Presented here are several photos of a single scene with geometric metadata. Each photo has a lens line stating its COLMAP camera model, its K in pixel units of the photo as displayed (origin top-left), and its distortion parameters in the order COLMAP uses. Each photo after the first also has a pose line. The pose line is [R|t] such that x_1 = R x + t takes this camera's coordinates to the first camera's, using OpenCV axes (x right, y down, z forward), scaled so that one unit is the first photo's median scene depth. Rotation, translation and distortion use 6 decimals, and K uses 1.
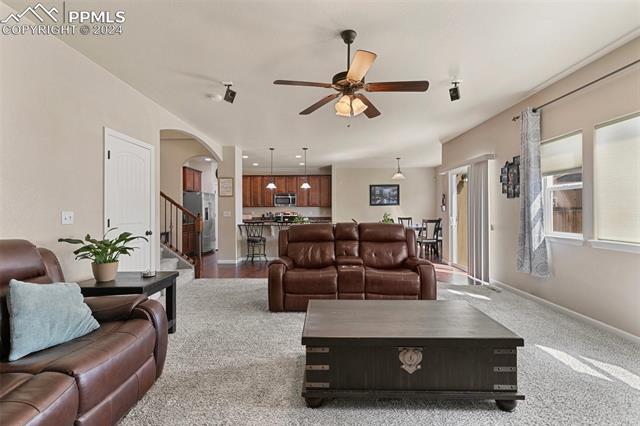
lens RADIAL K [[285.7, 0, 318.6], [0, 285.7, 209.7], [0, 0, 1]] dist [0.002649, 0.000033]
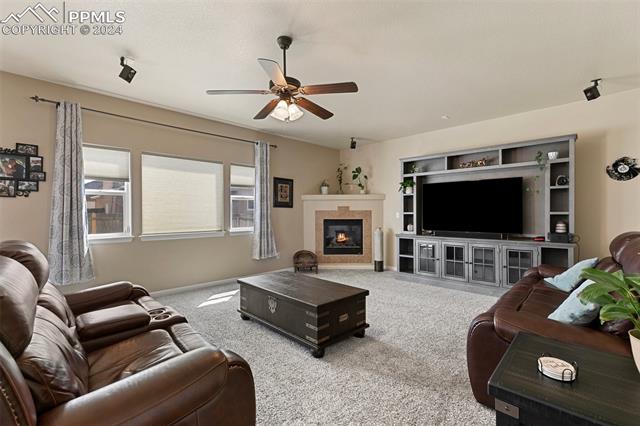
lens RADIAL K [[283.0, 0, 318.9], [0, 283.0, 215.1], [0, 0, 1]] dist [0.003598, 0.000576]
pose [[-0.711330, 0.000318, 0.702858, -0.424856], [0.002175, 0.999996, 0.001749, 0.005929], [-0.702855, 0.002773, -0.711328, 1.009627]]
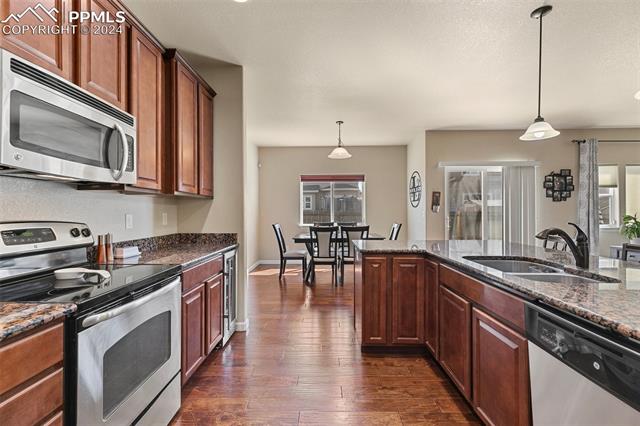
lens RADIAL K [[284.5, 0, 320.0], [0, 284.5, 213.0], [0, 0, 1]] dist [0.004315, -0.000036]
pose [[0.004193, 0.000636, 0.999991, -0.621205], [0.001040, 0.999999, -0.000641, 0.010859], [-0.999991, 0.001043, 0.004192, 2.151211]]
